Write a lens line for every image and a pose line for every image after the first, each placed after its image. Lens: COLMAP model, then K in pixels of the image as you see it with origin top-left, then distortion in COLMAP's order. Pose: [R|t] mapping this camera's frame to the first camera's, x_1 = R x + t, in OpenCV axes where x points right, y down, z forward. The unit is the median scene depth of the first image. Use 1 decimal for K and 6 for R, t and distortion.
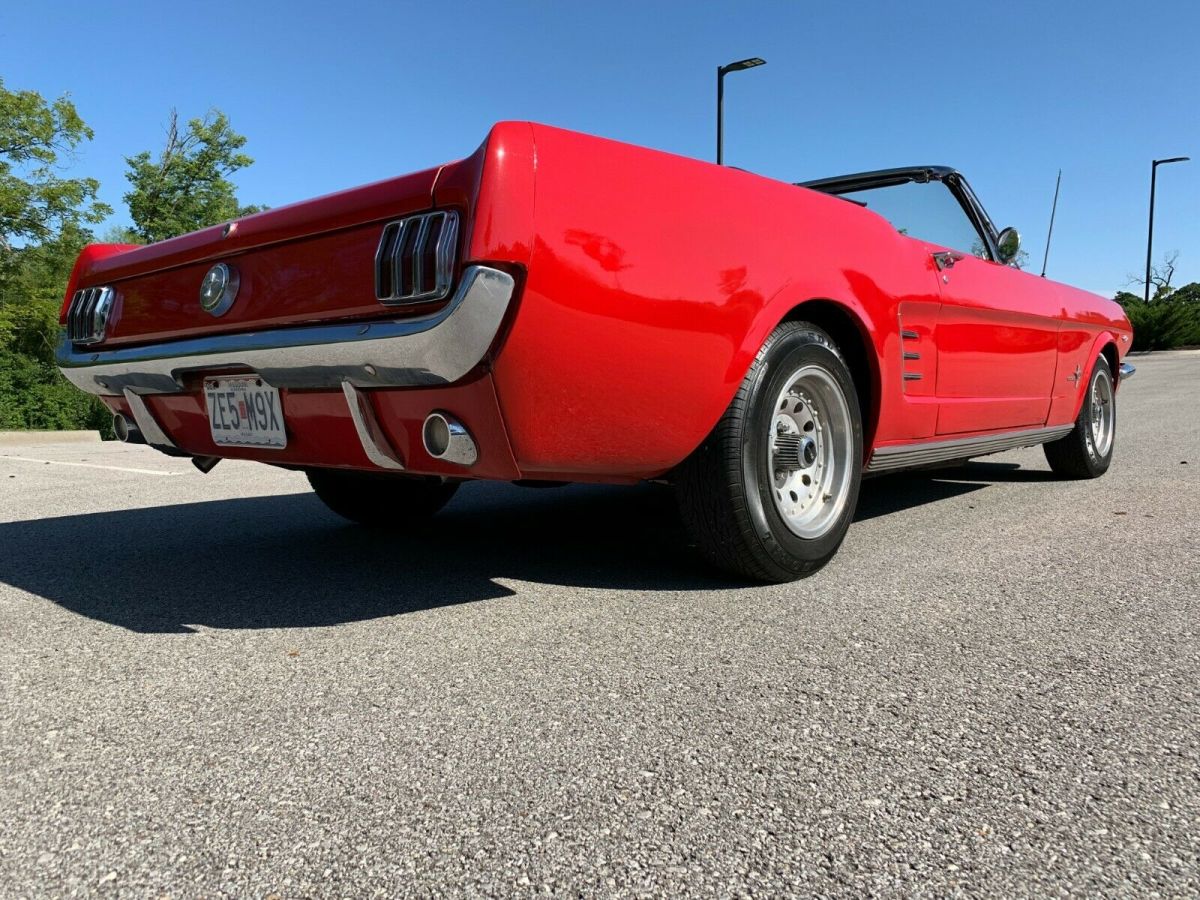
lens RADIAL K [[932.9, 0, 594.7], [0, 932.9, 447.6], [0, 0, 1]] dist [0.010402, -0.002953]
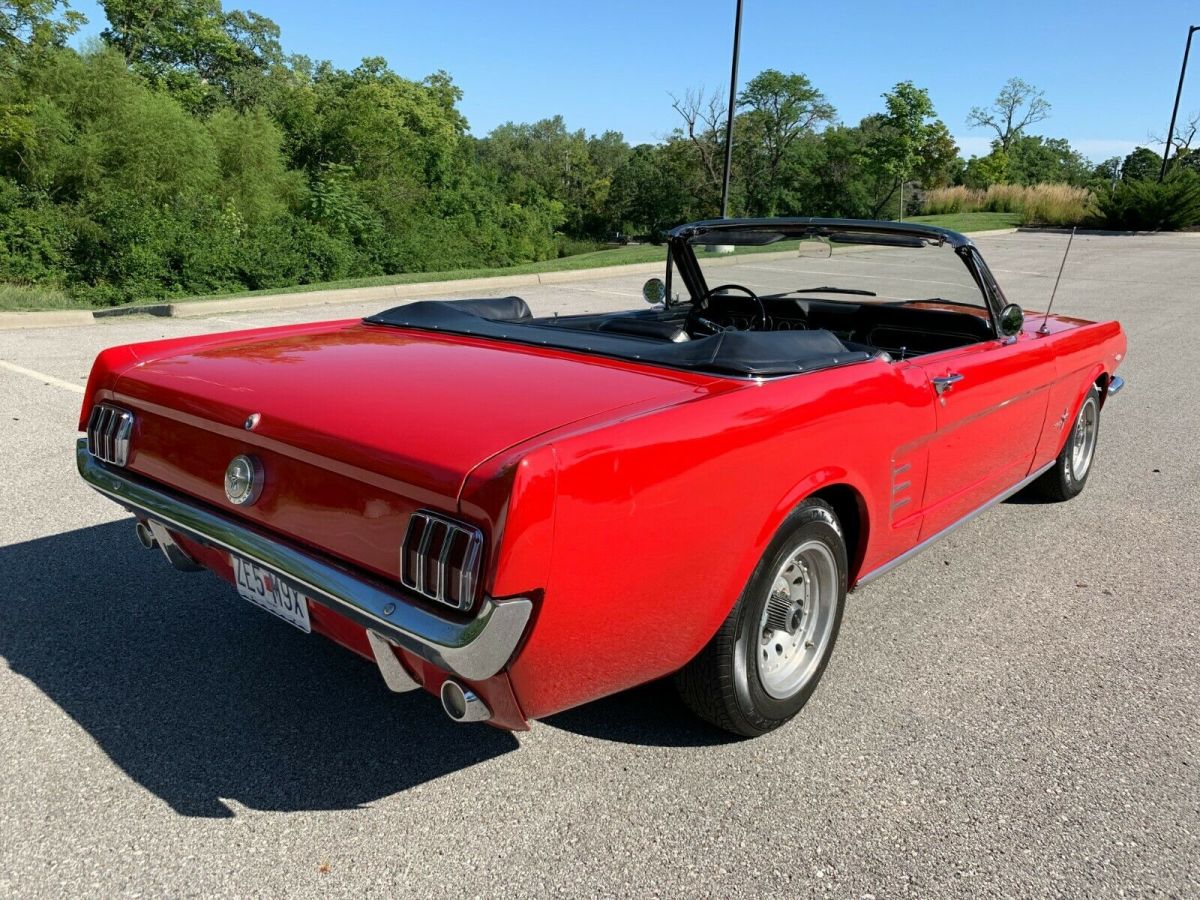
lens RADIAL K [[932.4, 0, 613.0], [0, 932.4, 447.3], [0, 0, 1]] dist [0.008978, -0.012261]
pose [[0.998586, 0.044047, 0.029752, -0.017690], [-0.048717, 0.982298, 0.180877, -0.299127], [-0.021259, -0.182070, 0.983056, -0.015192]]
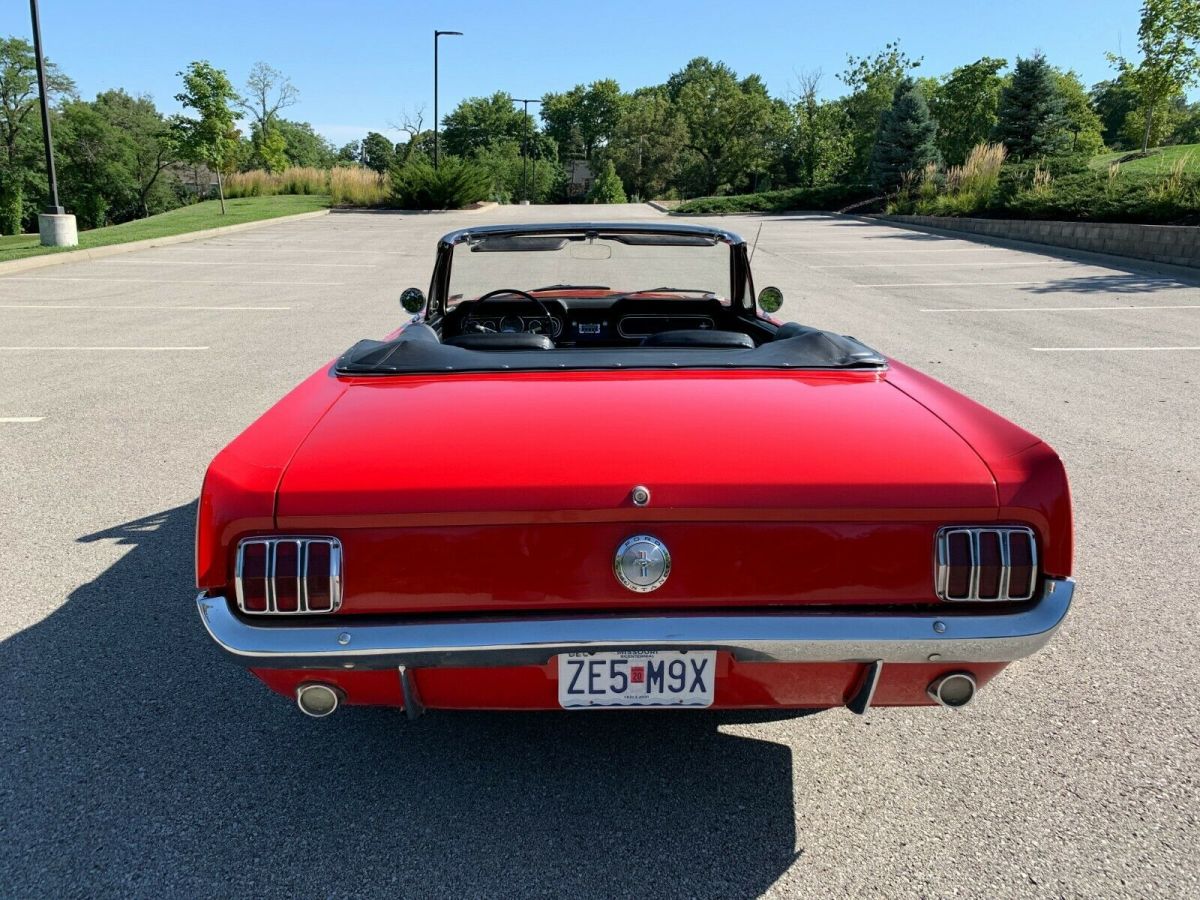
lens RADIAL K [[923.8, 0, 596.5], [0, 923.8, 447.4], [0, 0, 1]] dist [0.003227, -0.003990]
pose [[0.726928, -0.147858, 0.670607, -0.738020], [0.021418, 0.980952, 0.193067, -0.329749], [-0.686380, -0.125982, 0.716248, 0.292283]]
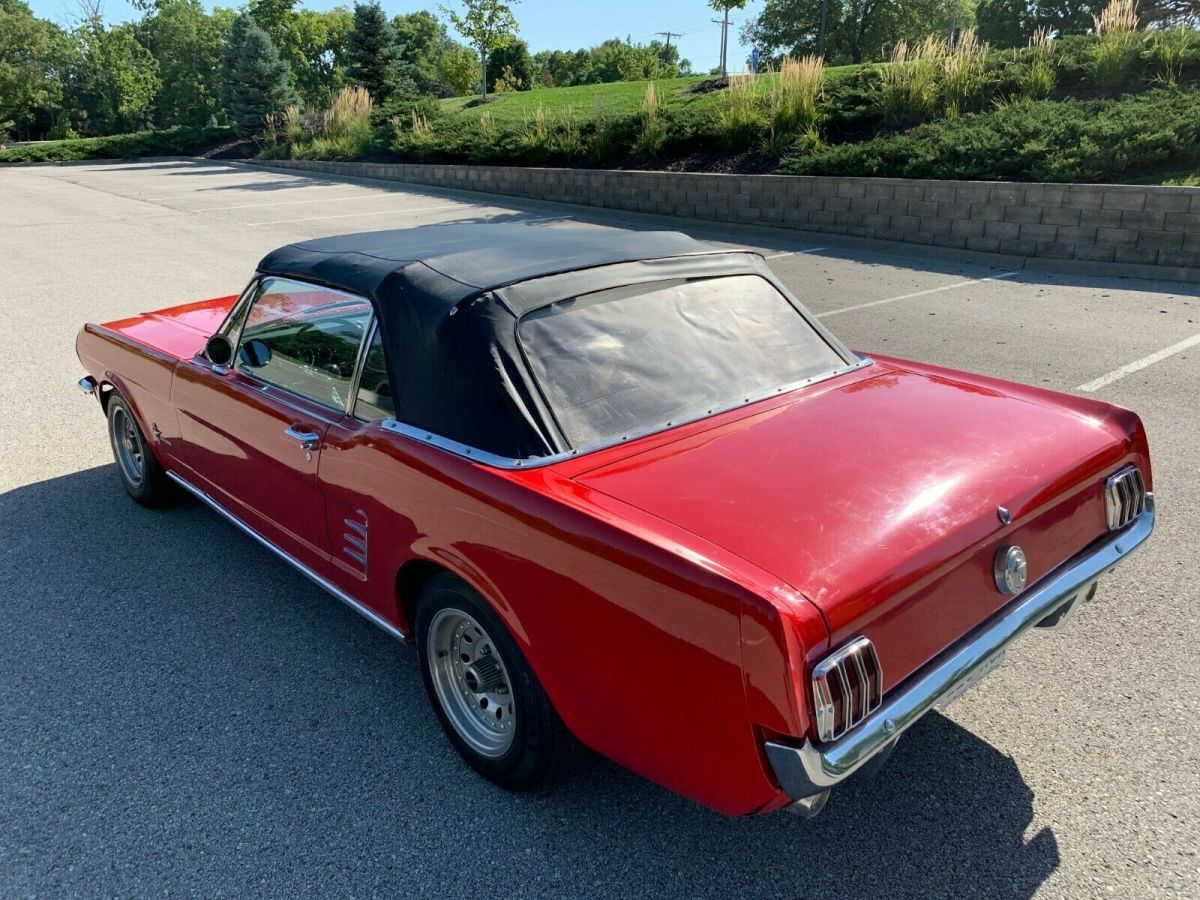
lens RADIAL K [[923.8, 0, 596.5], [0, 923.8, 447.4], [0, 0, 1]] dist [0.003227, -0.003990]
pose [[0.131418, -0.293694, 0.946823, -0.756764], [0.071400, 0.955430, 0.286454, -0.338455], [-0.988752, 0.029958, 0.146531, 0.332502]]
